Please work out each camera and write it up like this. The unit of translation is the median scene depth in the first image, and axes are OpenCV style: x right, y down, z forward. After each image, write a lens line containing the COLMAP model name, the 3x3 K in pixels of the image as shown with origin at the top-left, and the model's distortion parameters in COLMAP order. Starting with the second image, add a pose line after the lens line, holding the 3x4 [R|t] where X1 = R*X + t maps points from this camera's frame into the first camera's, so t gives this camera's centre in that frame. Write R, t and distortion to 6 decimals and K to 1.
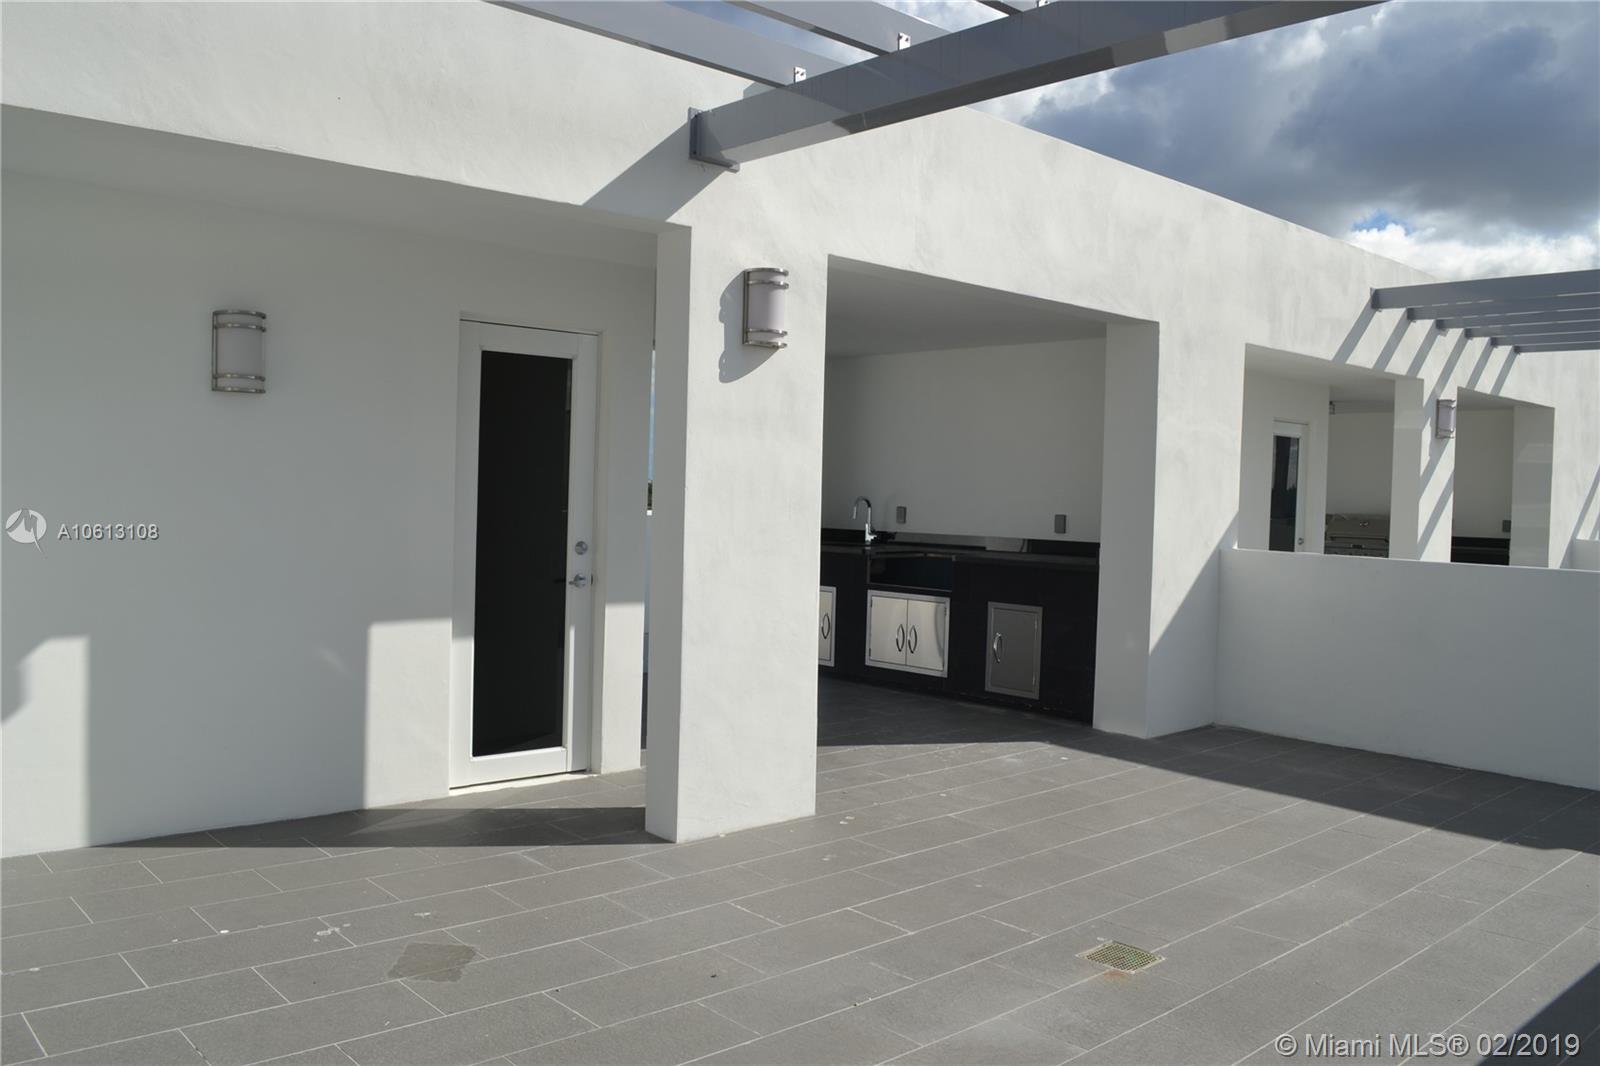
lens RADIAL K [[1279.4, 0, 800.0], [0, 1279.4, 533.0], [0, 0, 1]] dist [-0.078237, 0.004535]
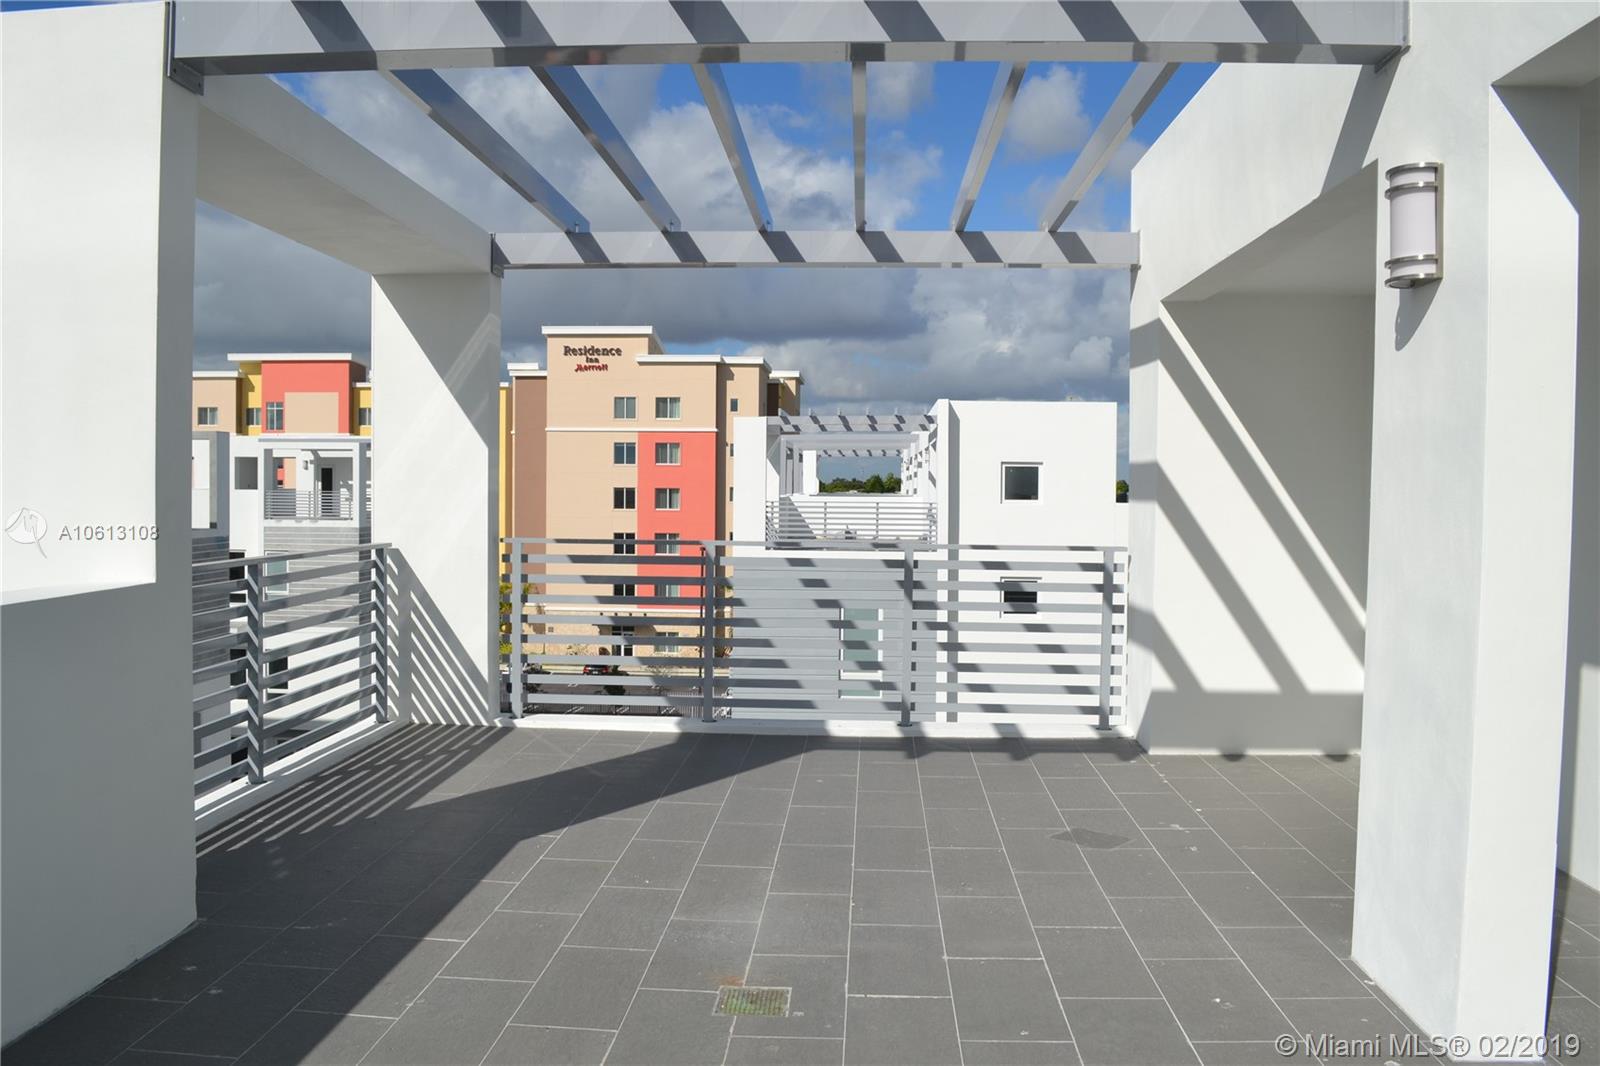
lens RADIAL K [[1279.4, 0, 800.0], [0, 1279.4, 533.0], [0, 0, 1]] dist [-0.078237, 0.004535]
pose [[-0.715727, -0.007668, -0.698338, 0.584133], [-0.051849, 0.997764, 0.042184, -0.025048], [0.696452, 0.066400, -0.714524, 1.112858]]
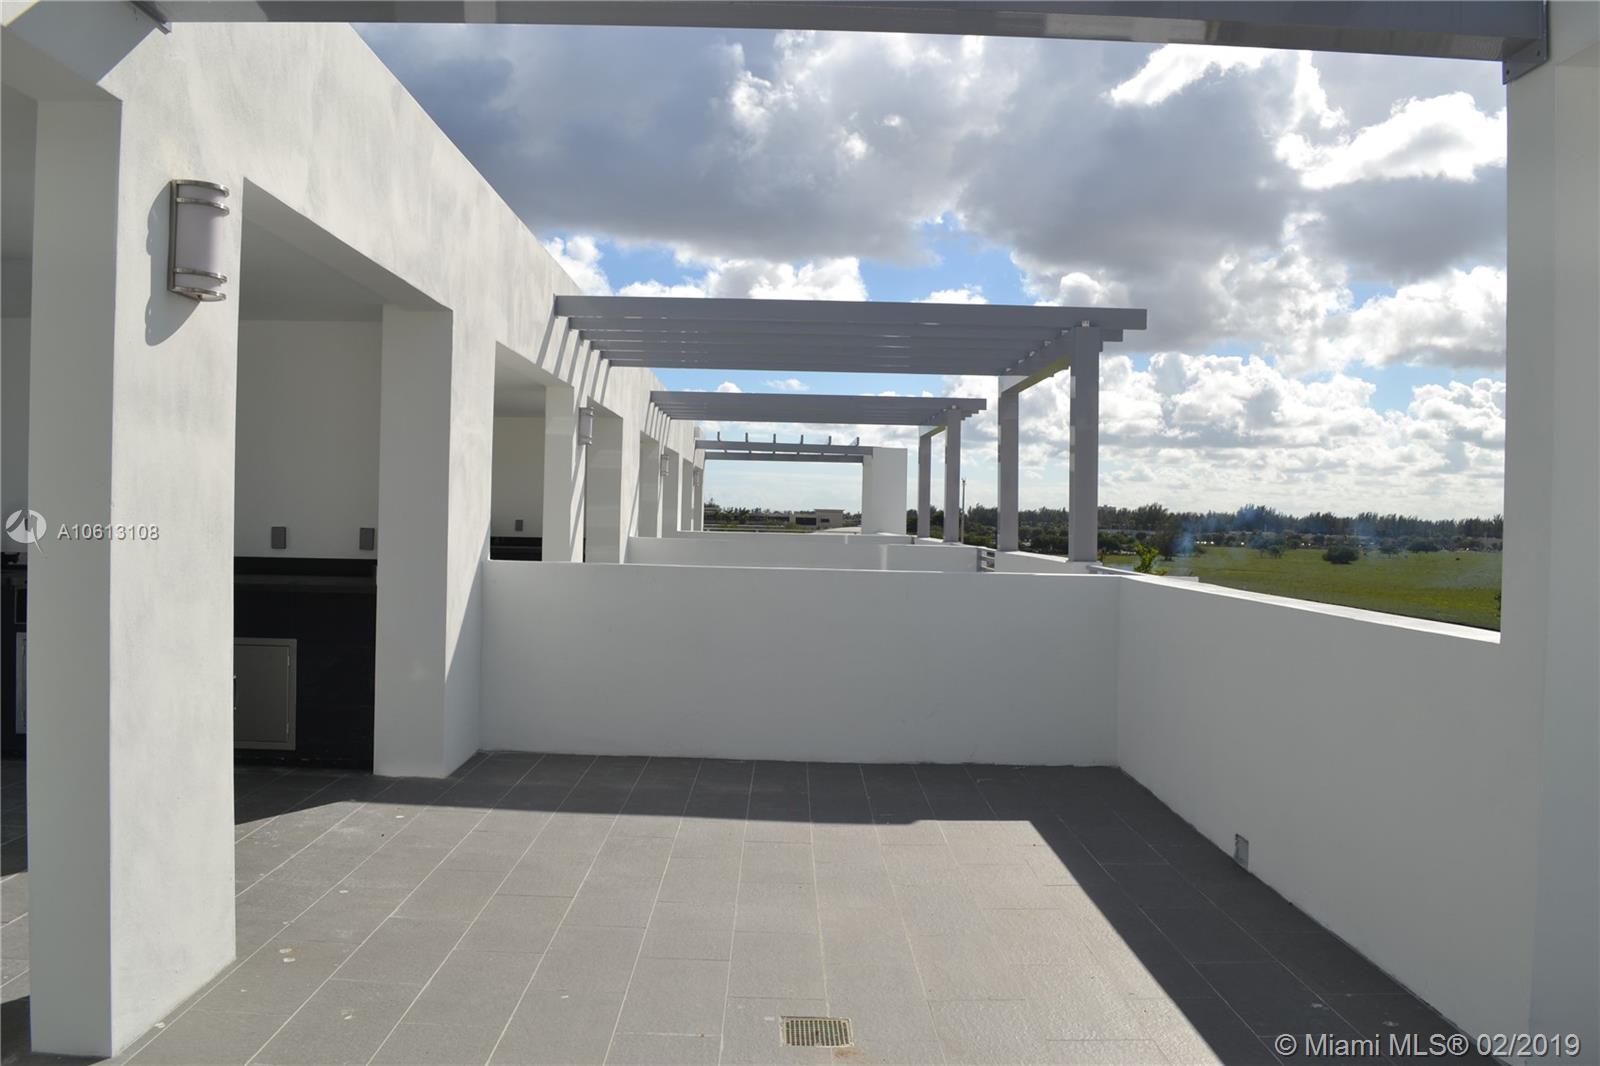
lens RADIAL K [[1279.4, 0, 800.0], [0, 1279.4, 533.0], [0, 0, 1]] dist [-0.078237, 0.004535]
pose [[0.668789, -0.023021, 0.743096, -0.275634], [0.022059, 0.999695, 0.011117, -0.017703], [-0.743125, 0.008957, 0.669093, 0.276261]]
